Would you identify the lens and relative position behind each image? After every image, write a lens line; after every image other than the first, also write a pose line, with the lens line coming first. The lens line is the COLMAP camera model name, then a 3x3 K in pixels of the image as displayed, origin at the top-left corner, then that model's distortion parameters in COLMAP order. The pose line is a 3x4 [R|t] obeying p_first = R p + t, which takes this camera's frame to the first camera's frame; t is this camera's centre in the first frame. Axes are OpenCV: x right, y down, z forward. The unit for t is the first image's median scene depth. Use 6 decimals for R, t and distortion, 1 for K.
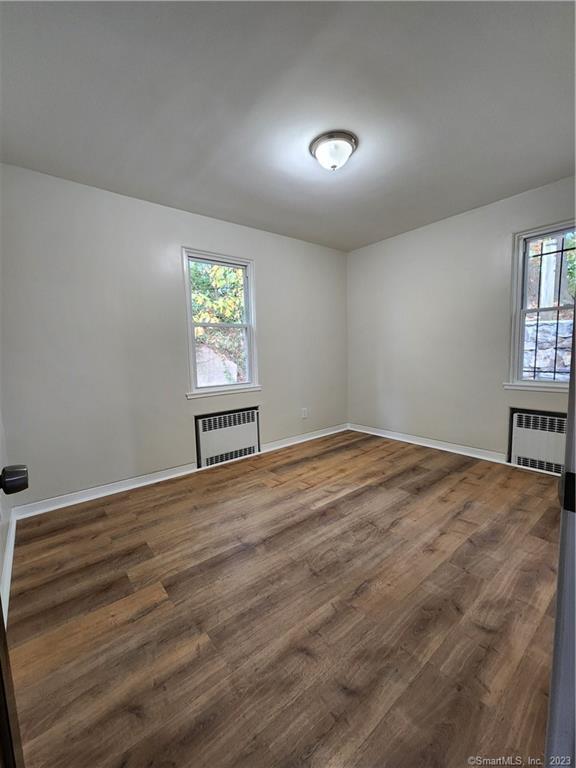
lens RADIAL K [[314.9, 0, 288.9], [0, 314.9, 382.8], [0, 0, 1]] dist [0.004722, -0.004193]
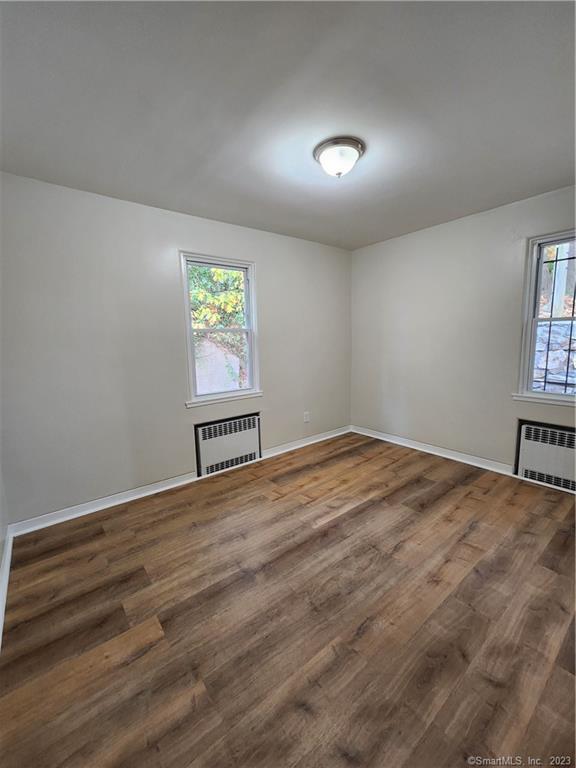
lens RADIAL K [[314.9, 0, 288.9], [0, 314.9, 382.8], [0, 0, 1]] dist [0.004722, -0.004193]
pose [[0.999954, 0.004384, -0.008560, 0.005250], [-0.004086, 0.999399, 0.034420, -0.101205], [0.008706, -0.034383, 0.999371, 0.045068]]
